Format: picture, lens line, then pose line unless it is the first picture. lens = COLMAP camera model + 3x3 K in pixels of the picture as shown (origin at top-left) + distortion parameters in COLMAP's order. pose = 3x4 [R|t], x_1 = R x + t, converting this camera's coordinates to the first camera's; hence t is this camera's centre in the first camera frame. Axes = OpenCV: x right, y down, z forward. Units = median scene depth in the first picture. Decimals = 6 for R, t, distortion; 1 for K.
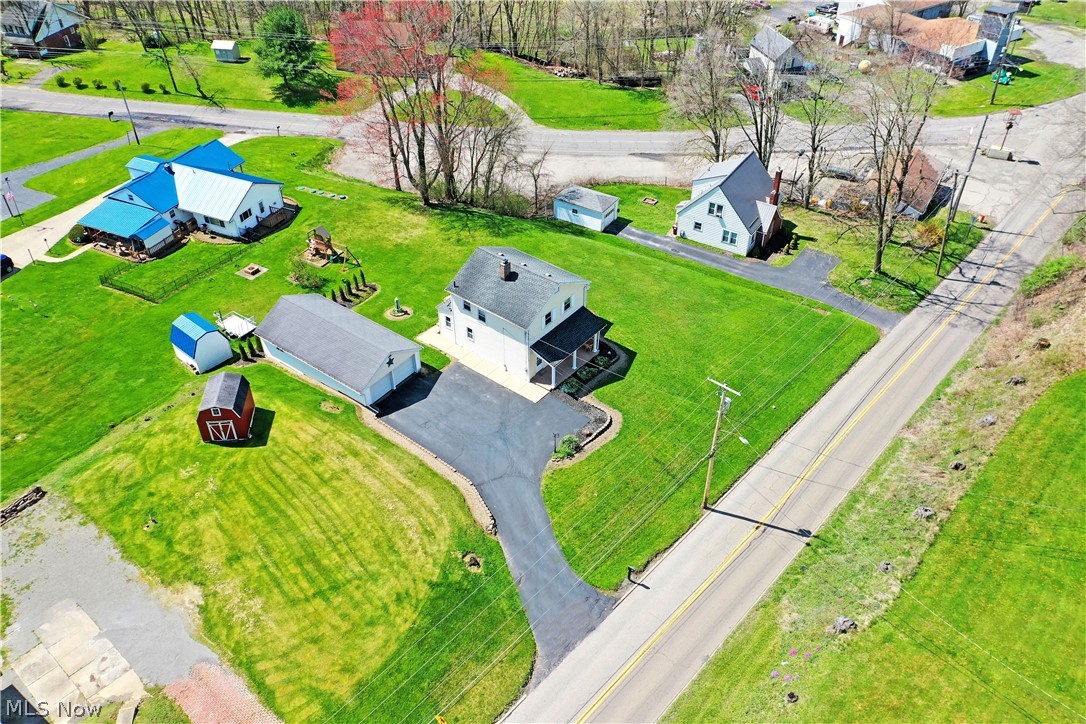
lens RADIAL K [[862.3, 0, 542.0], [0, 862.3, 362.5], [0, 0, 1]] dist [0.012435, 0.003569]
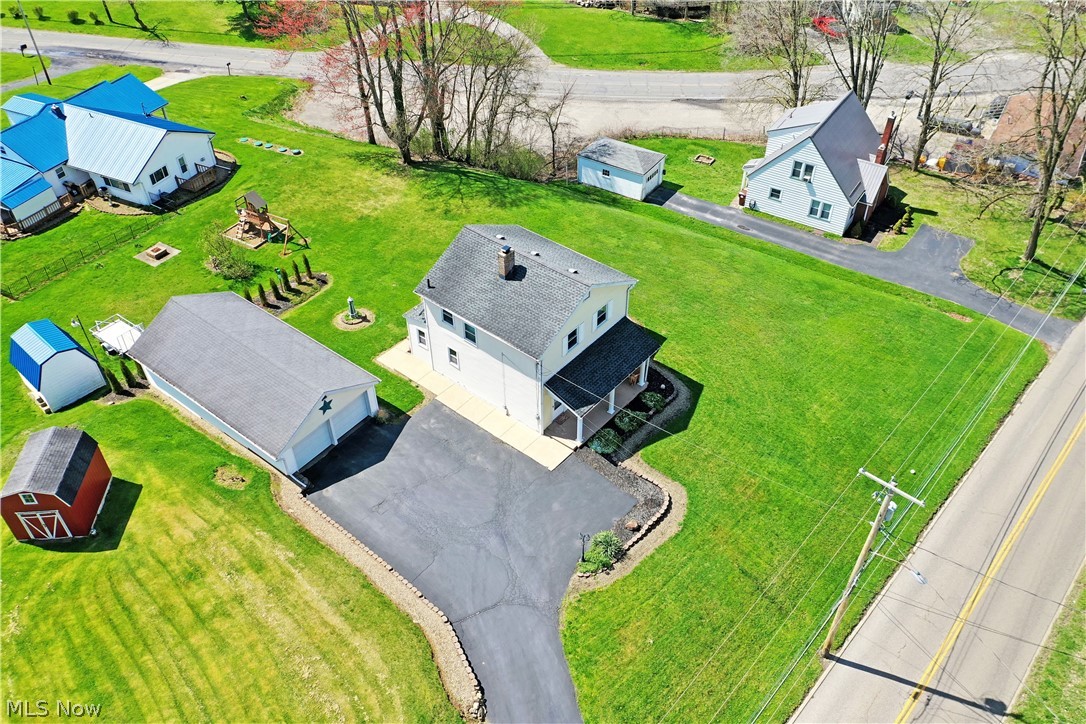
lens RADIAL K [[862.3, 0, 542.6], [0, 862.3, 358.2], [0, 0, 1]] dist [0.012435, 0.003569]
pose [[0.999852, 0.008495, -0.014969, -0.004806], [-0.007943, 0.999301, 0.036516, -0.052791], [0.015268, -0.036392, 0.999221, 0.313045]]
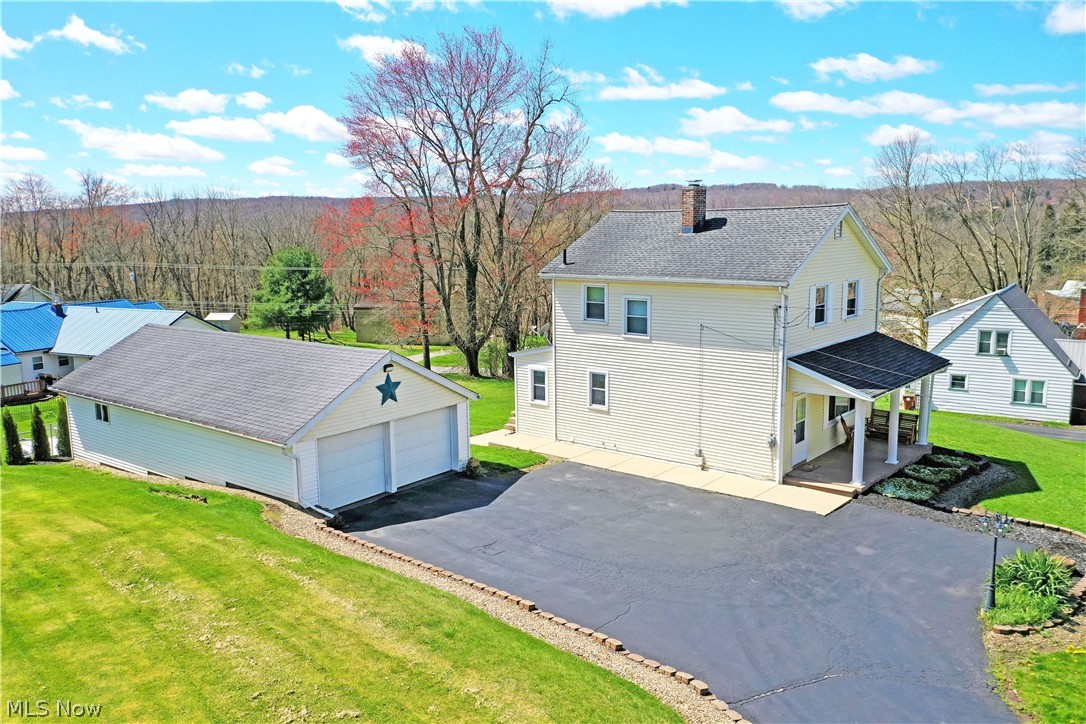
lens RADIAL K [[862.3, 0, 540.3], [0, 862.3, 359.7], [0, 0, 1]] dist [0.012435, 0.003569]
pose [[0.999758, -0.000995, -0.021995, -0.092988], [-0.010399, 0.859186, -0.511557, 0.142270], [0.019407, 0.511662, 0.858968, 0.603808]]
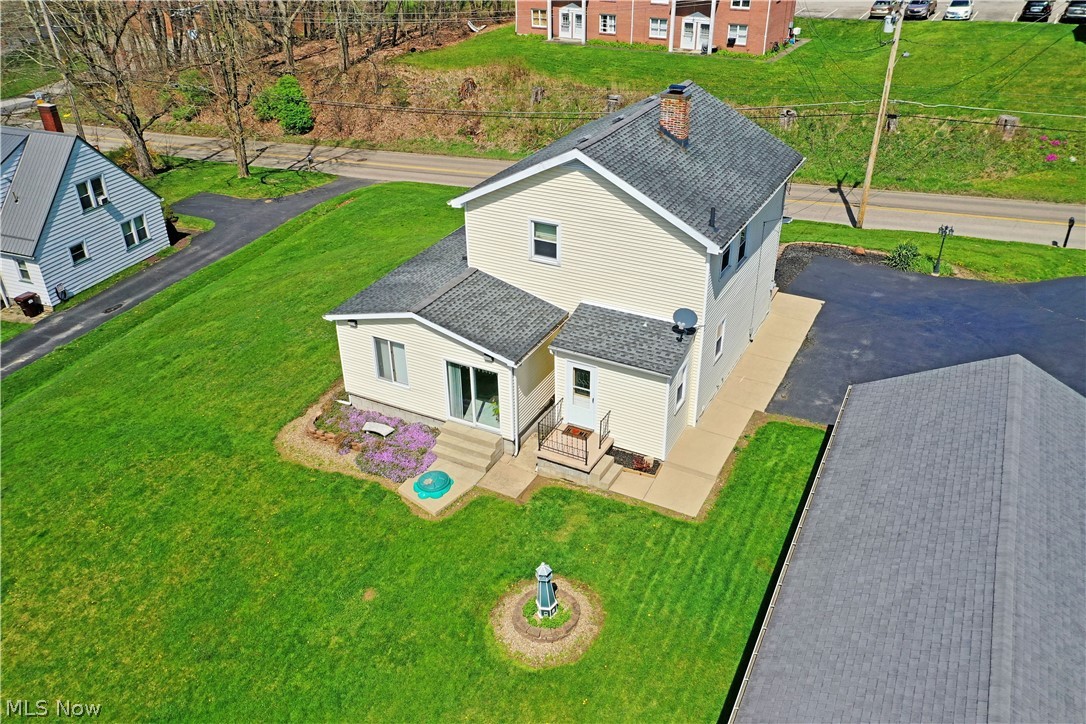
lens RADIAL K [[862.3, 0, 538.7], [0, 862.3, 363.7], [0, 0, 1]] dist [0.012435, 0.003569]
pose [[-0.188559, -0.481877, 0.855711, -0.350569], [0.640767, 0.599946, 0.479043, -0.222961], [-0.744220, 0.638639, 0.195646, 0.910691]]
